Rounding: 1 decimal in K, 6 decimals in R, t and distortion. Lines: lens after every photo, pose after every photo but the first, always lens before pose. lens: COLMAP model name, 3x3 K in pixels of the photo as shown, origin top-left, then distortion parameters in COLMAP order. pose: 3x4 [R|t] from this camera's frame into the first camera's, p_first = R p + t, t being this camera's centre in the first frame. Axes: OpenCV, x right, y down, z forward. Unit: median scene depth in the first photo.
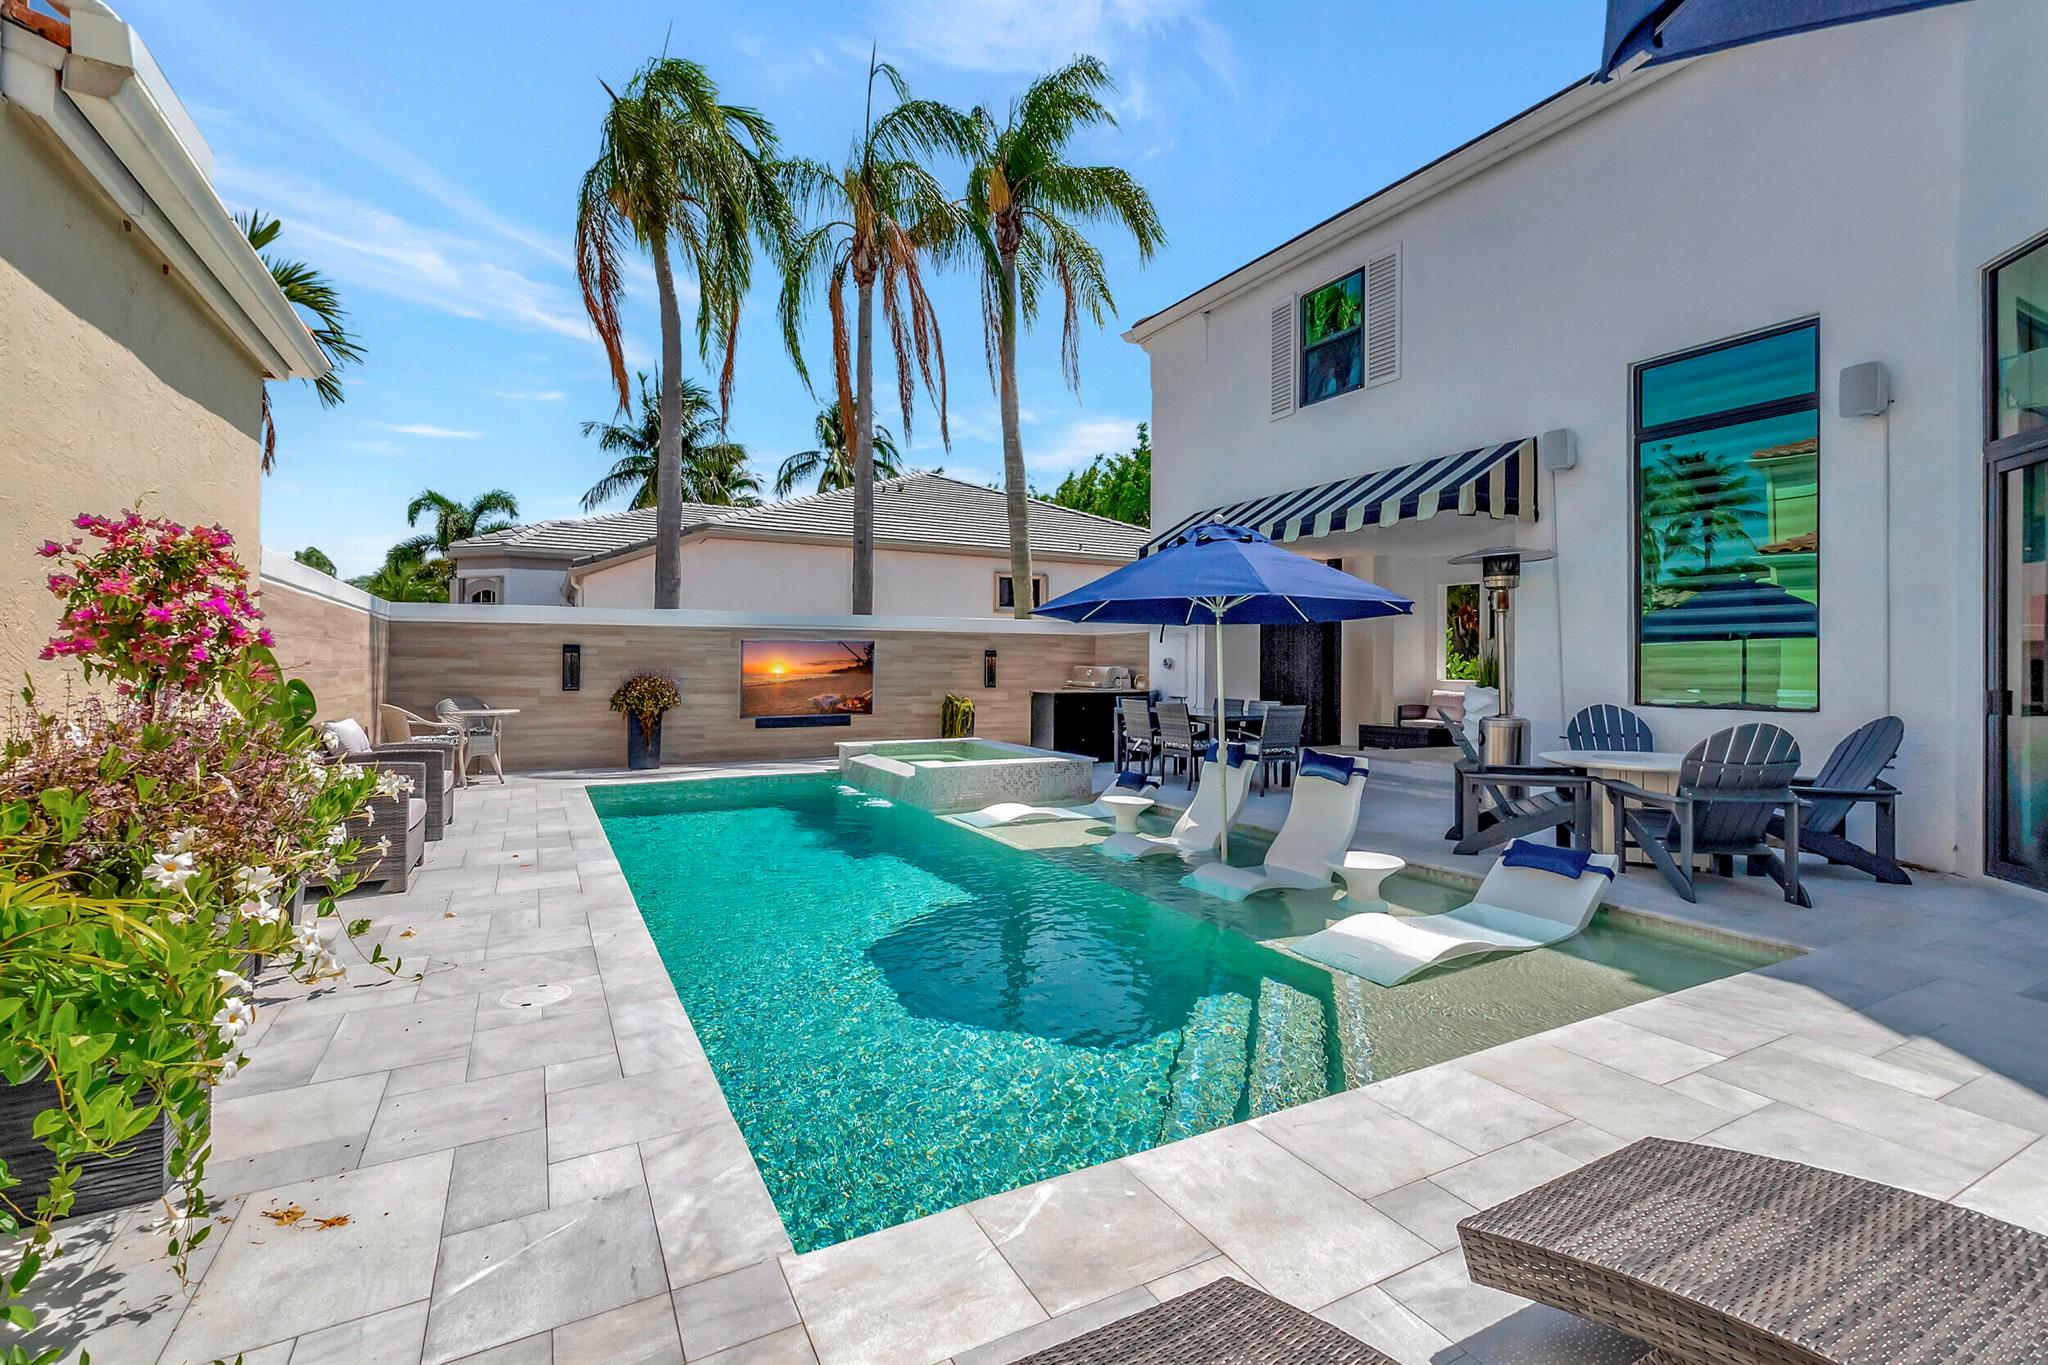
lens RADIAL K [[910.1, 0, 1020.5], [0, 910.1, 673.1], [0, 0, 1]] dist [0.003173, -0.000457]
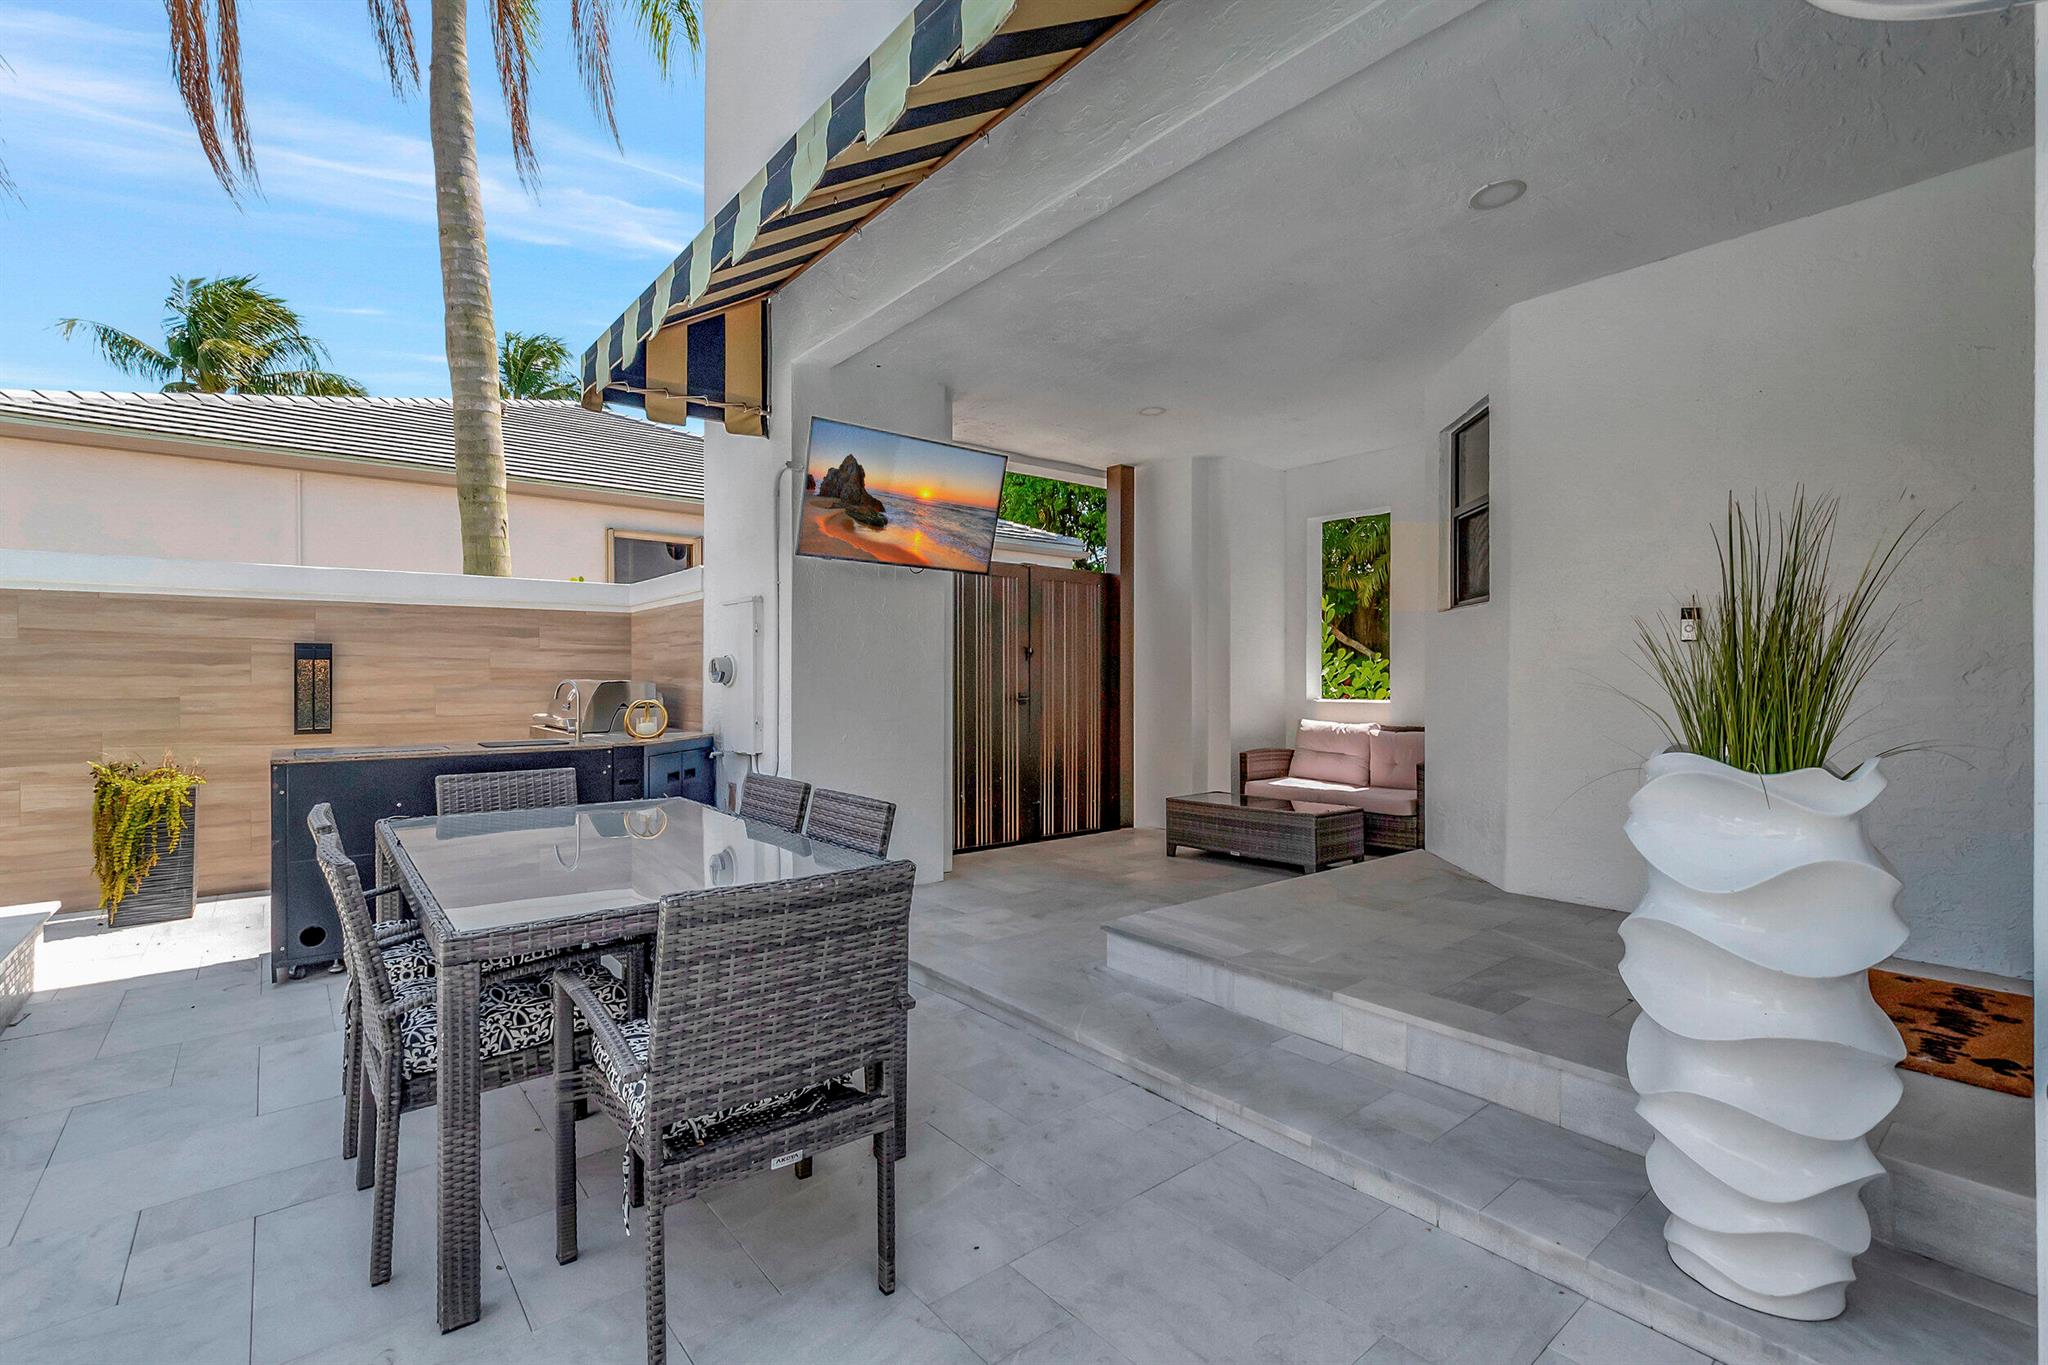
lens RADIAL K [[910.1, 0, 1037.4], [0, 910.1, 658.2], [0, 0, 1]] dist [0.003173, -0.000457]
pose [[0.978424, -0.004761, 0.206552, 0.217583], [0.010909, 0.999530, -0.028634, -0.003116], [-0.206318, 0.030269, 0.978017, 0.571154]]
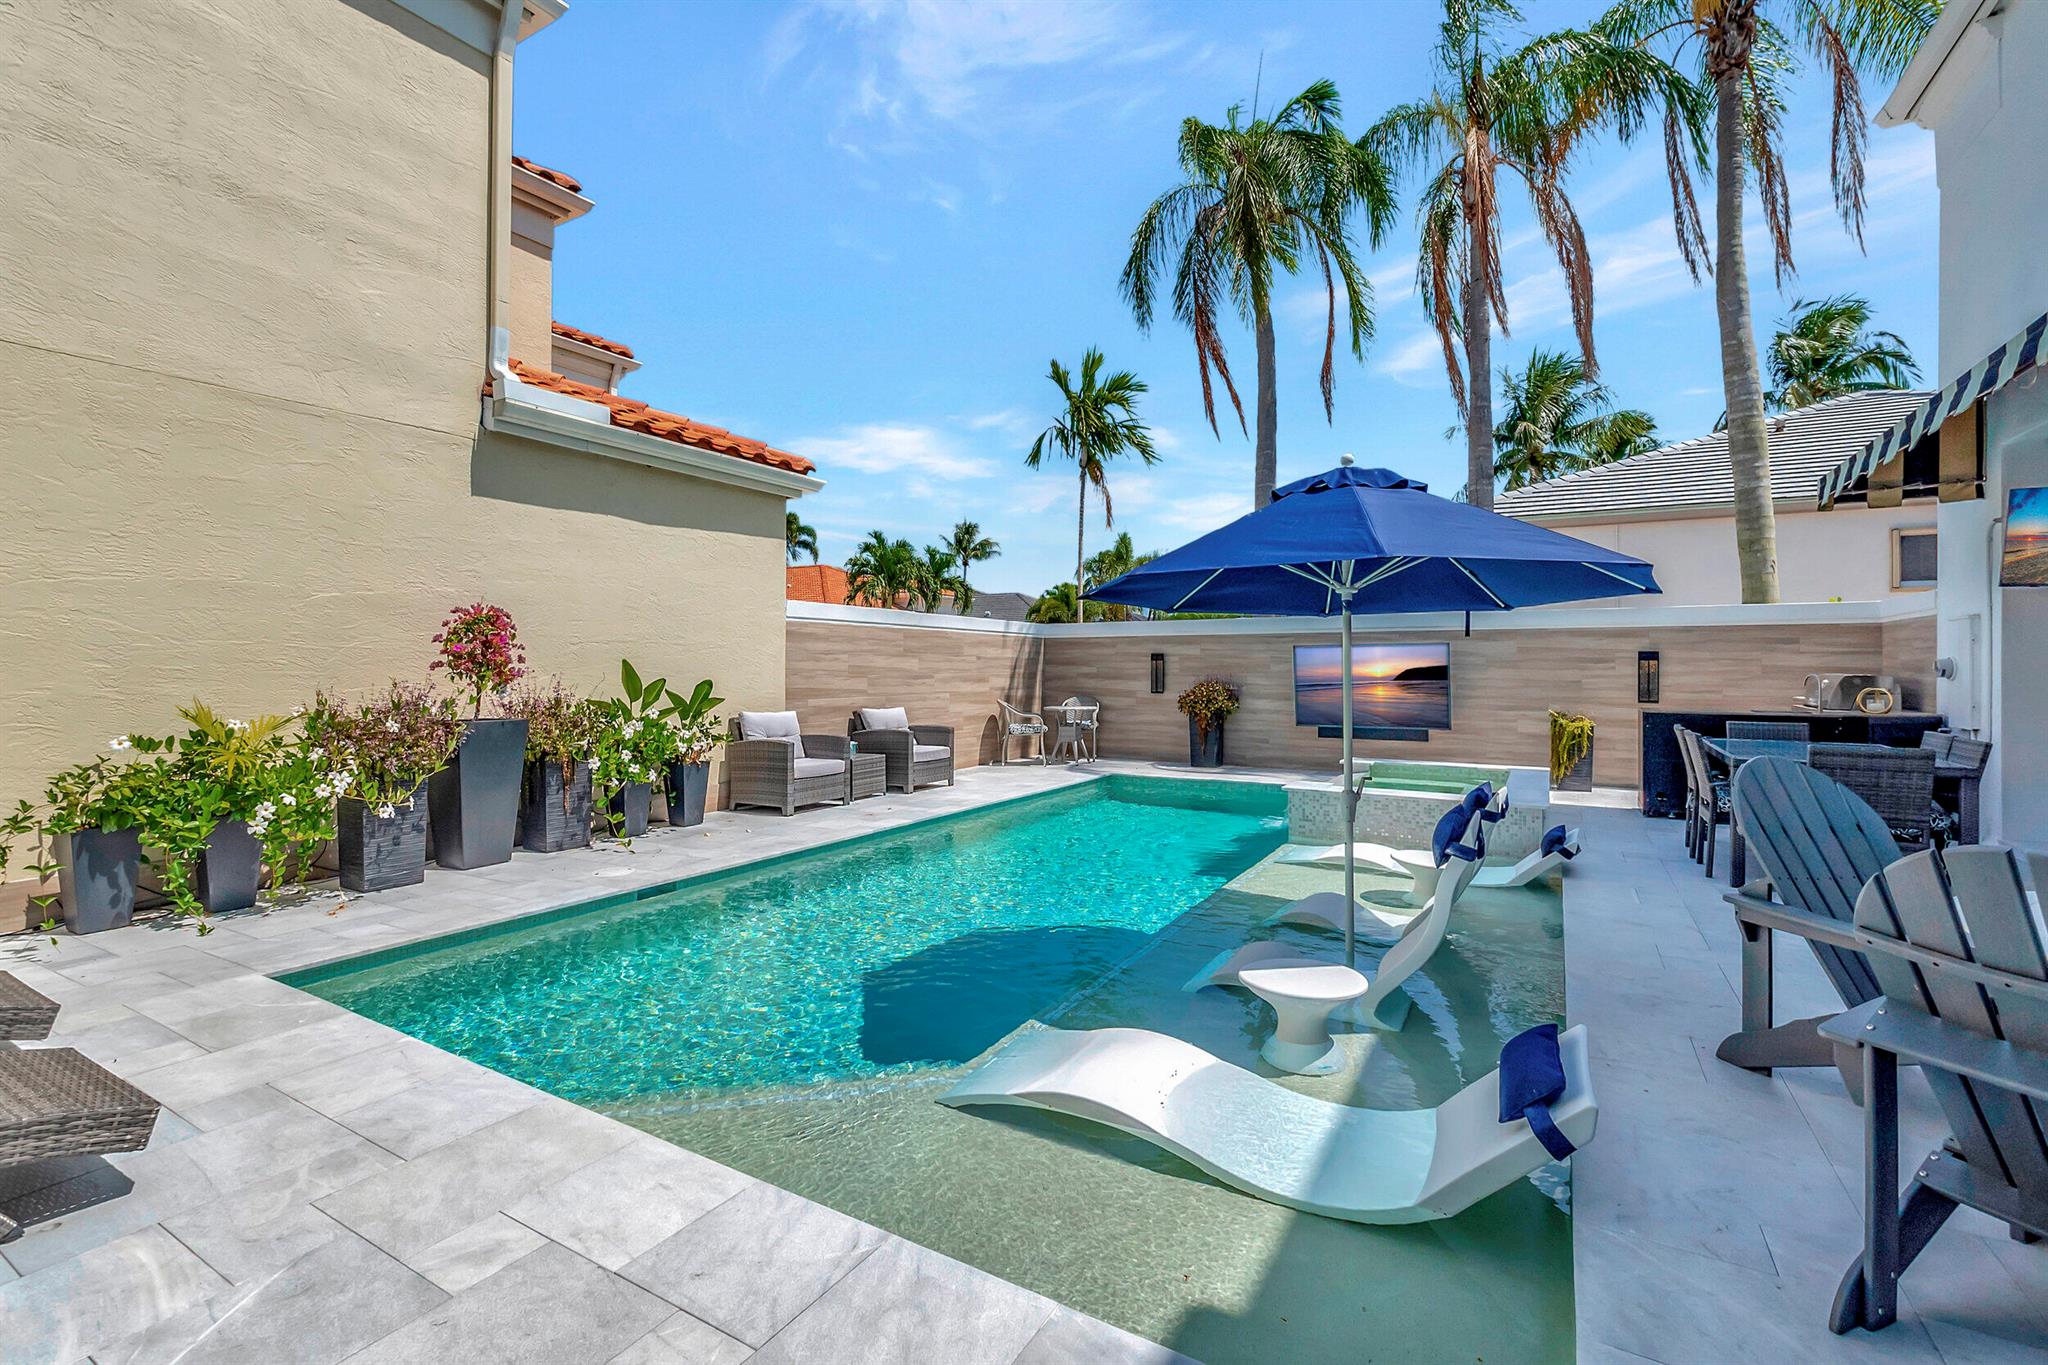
lens RADIAL K [[910.1, 0, 1006.7], [0, 910.1, 669.8], [0, 0, 1]] dist [0.003173, -0.000457]
pose [[0.511558, -0.000855, -0.859248, 0.350591], [-0.008932, 0.999940, -0.006312, -0.001329], [0.859202, 0.010903, 0.511520, 0.213857]]
